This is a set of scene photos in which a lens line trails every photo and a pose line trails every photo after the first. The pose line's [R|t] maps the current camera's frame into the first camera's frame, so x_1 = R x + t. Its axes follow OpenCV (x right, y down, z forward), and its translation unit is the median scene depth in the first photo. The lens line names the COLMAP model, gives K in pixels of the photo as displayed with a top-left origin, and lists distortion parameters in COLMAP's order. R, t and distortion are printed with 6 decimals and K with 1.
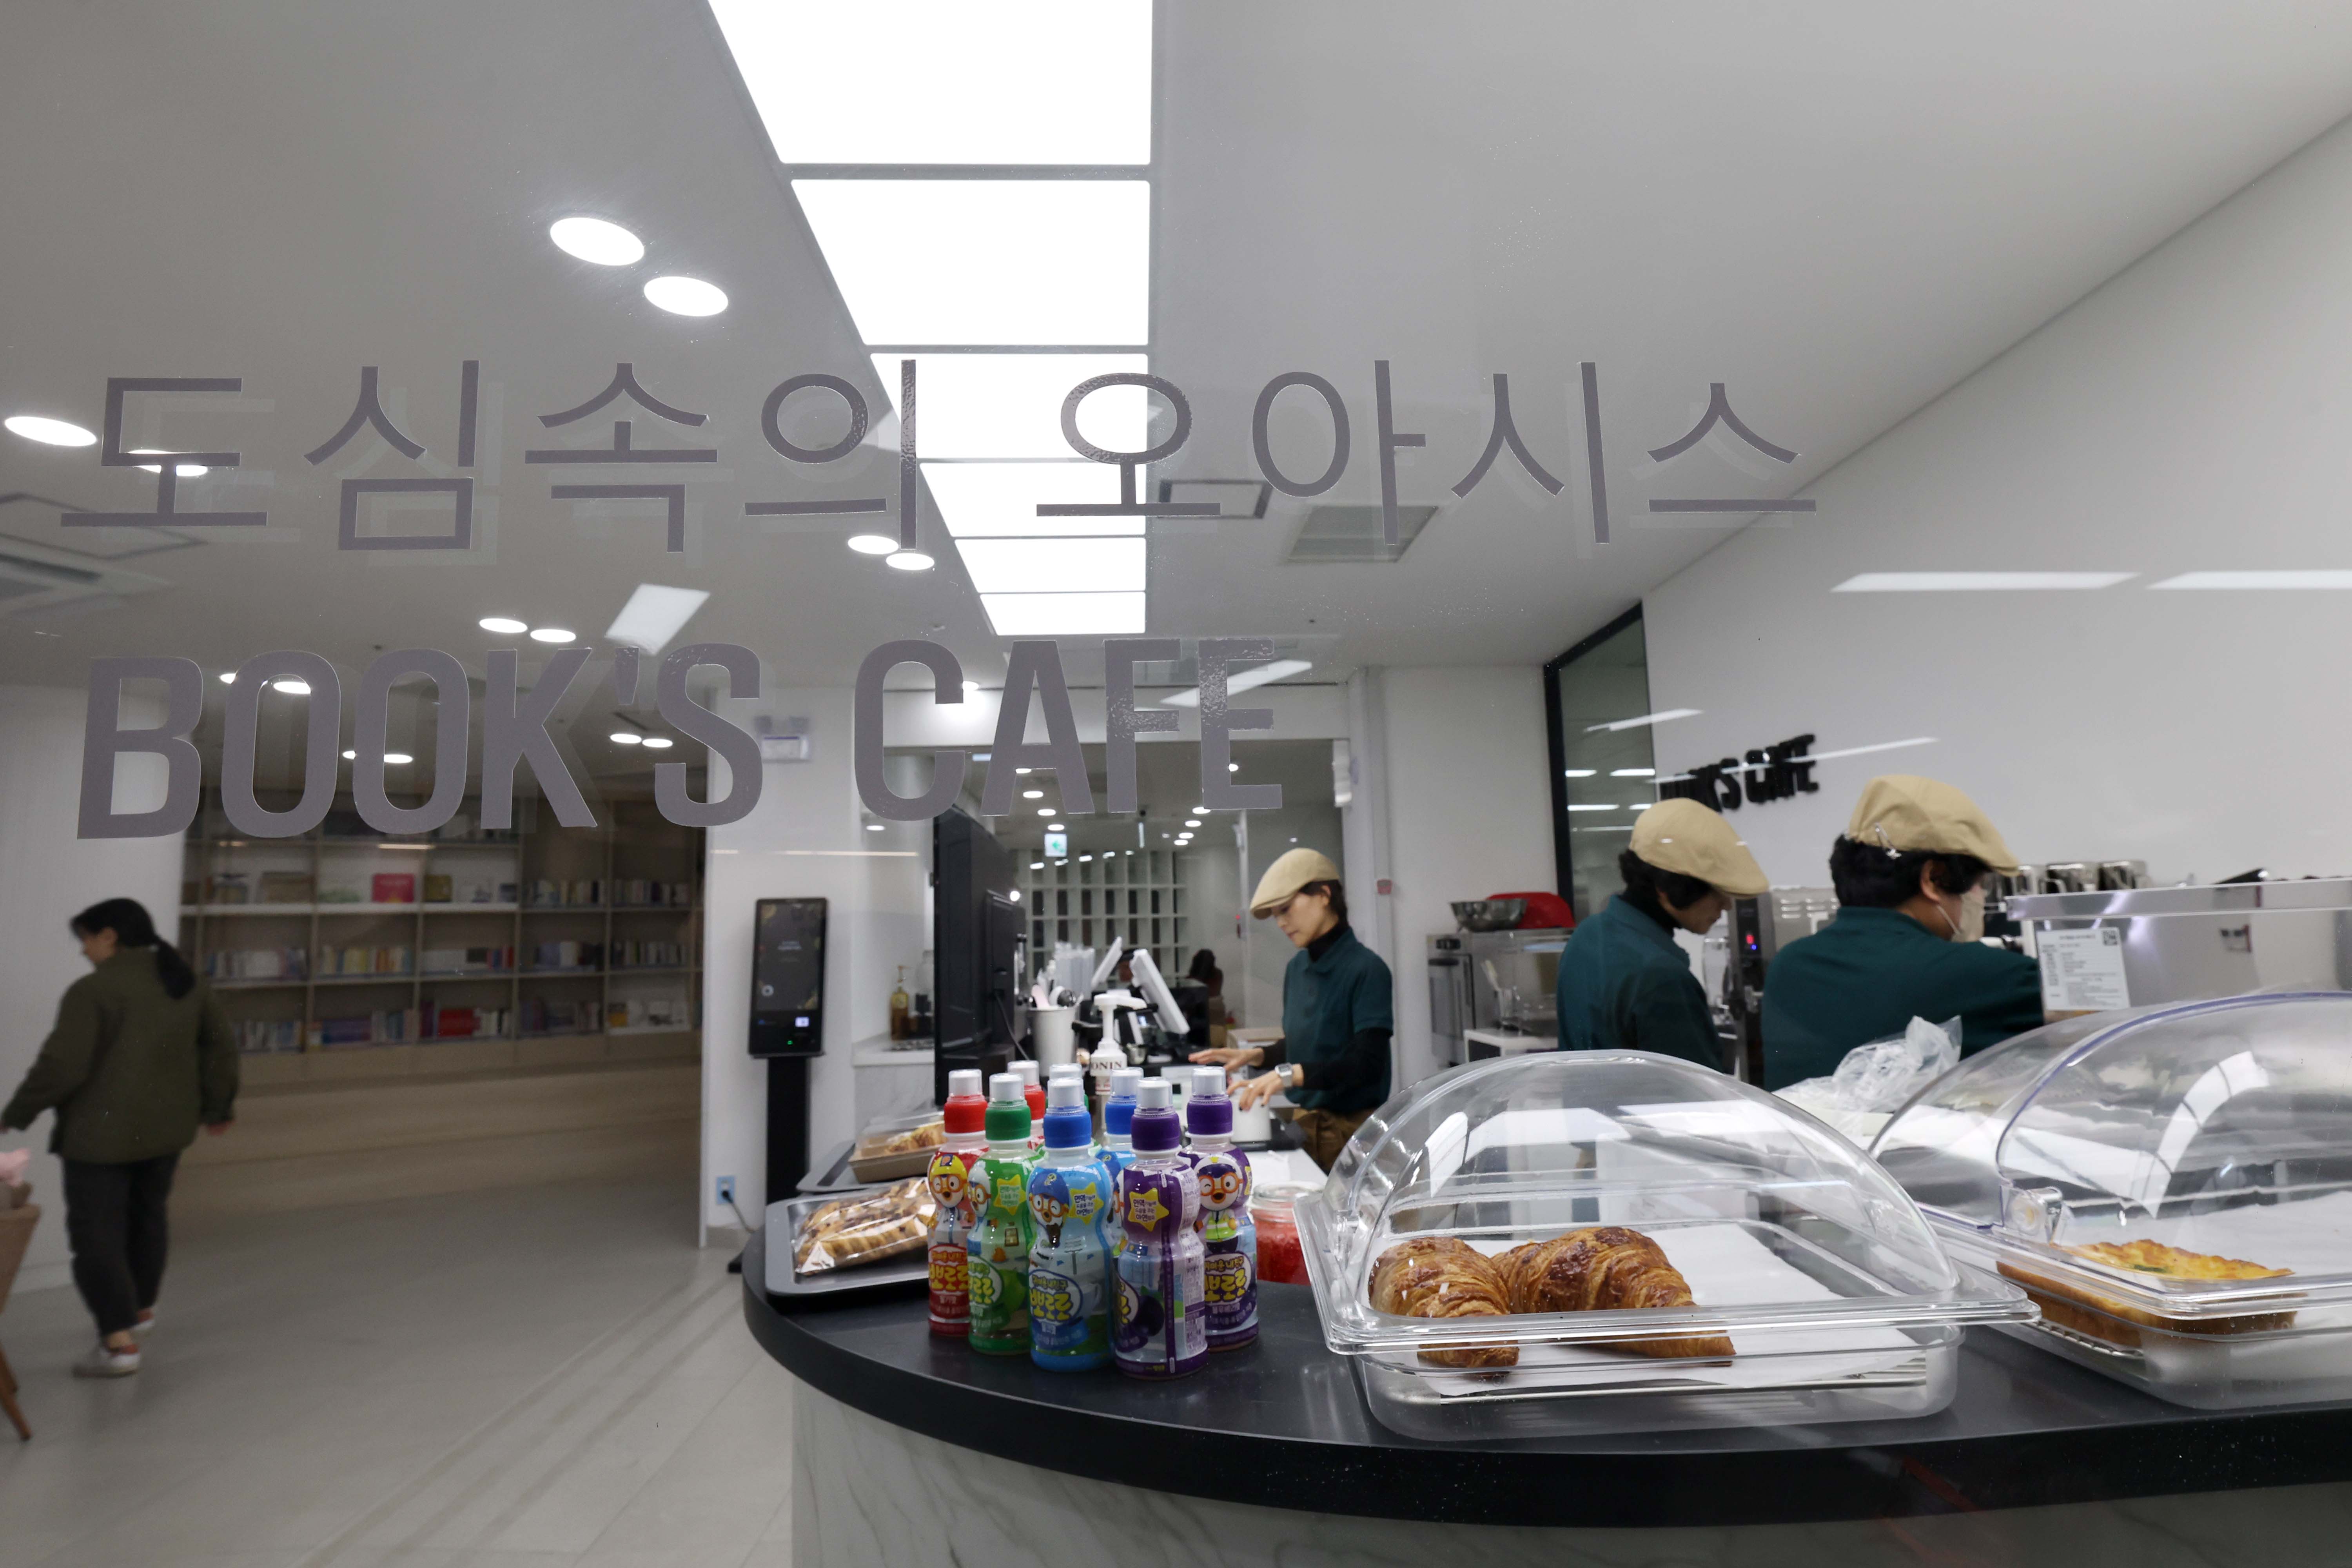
lens RADIAL K [[1253.1, 0, 1180.0], [0, 1253.1, 794.6], [0, 0, 1]] dist [0.002589, 0.000847]
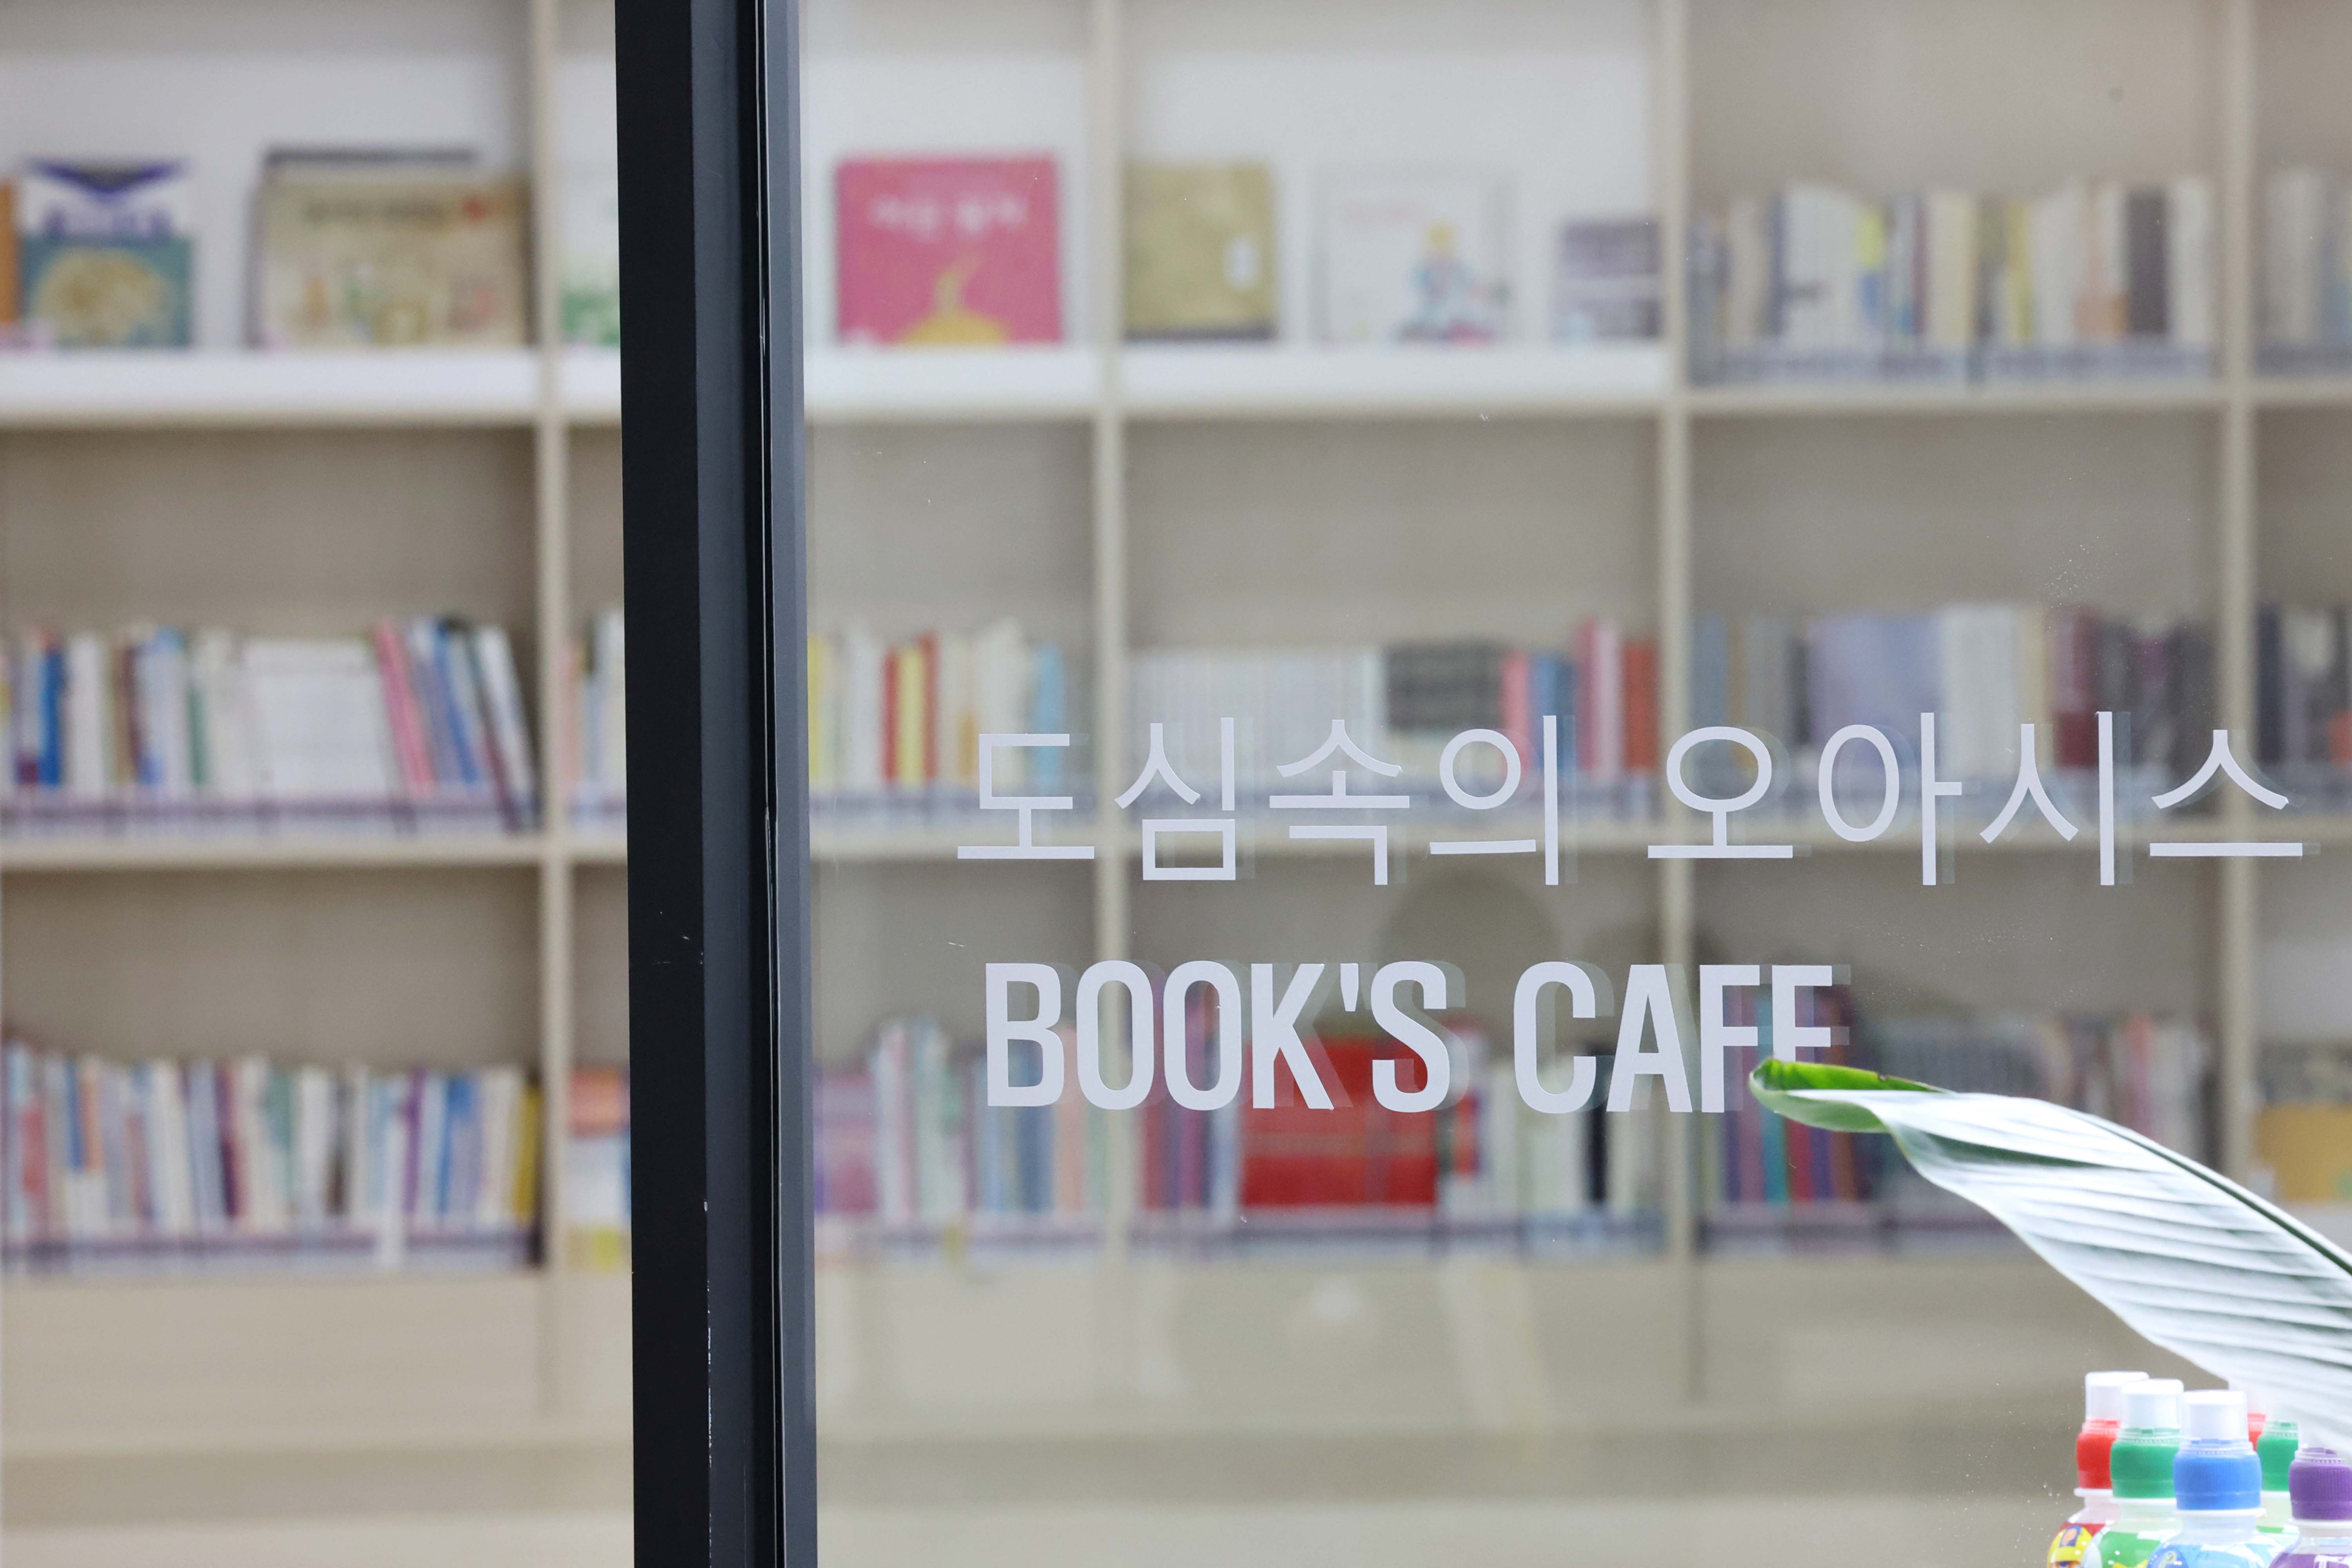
lens RADIAL K [[13552.2, 0, 1175.4], [0, 13552.2, 783.3], [0, 0, 1]] dist [0.759464, 0.000000]
pose [[0.860798, 0.031884, -0.507947, 0.250362], [0.042744, 0.989981, 0.134578, -0.084871], [0.507148, -0.137557, 0.850811, -0.421745]]
